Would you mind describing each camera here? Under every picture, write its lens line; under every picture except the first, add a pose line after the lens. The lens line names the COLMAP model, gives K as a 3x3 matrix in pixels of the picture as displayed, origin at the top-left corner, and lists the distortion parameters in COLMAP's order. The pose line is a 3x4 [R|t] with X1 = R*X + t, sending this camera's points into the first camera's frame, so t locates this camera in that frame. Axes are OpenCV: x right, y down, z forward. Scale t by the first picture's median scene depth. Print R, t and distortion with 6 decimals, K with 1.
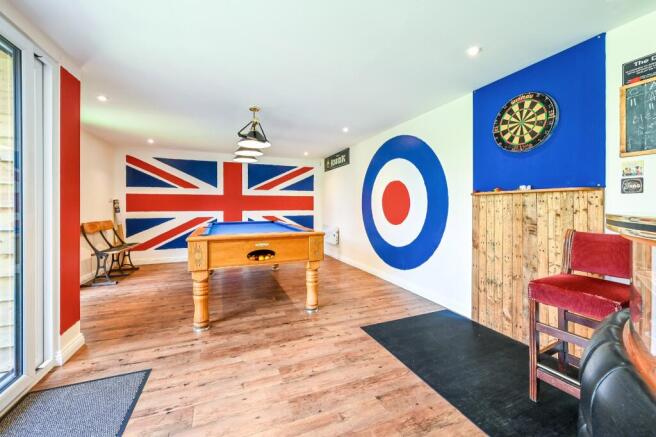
lens RADIAL K [[271.0, 0, 331.0], [0, 271.0, 206.5], [0, 0, 1]] dist [-0.000788, -0.000117]
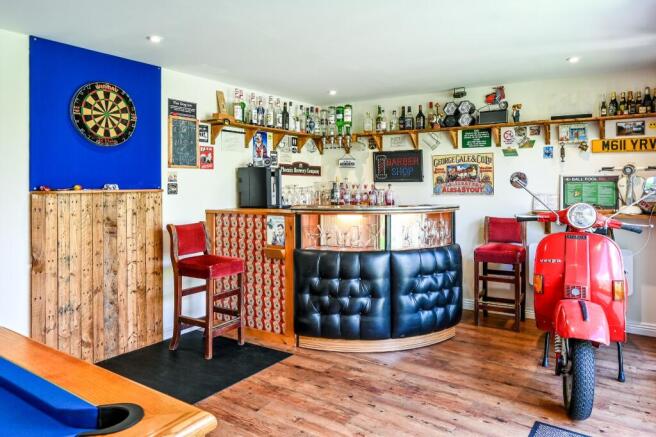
lens RADIAL K [[461.0, 0, 327.6], [0, 461.0, 183.9], [0, 0, 1]] dist [-0.001952, -0.000512]
pose [[-0.548788, 0.003098, 0.835956, -0.957294], [0.005641, 0.999984, -0.000003, -0.071836], [-0.835943, 0.004714, -0.548796, 1.202000]]
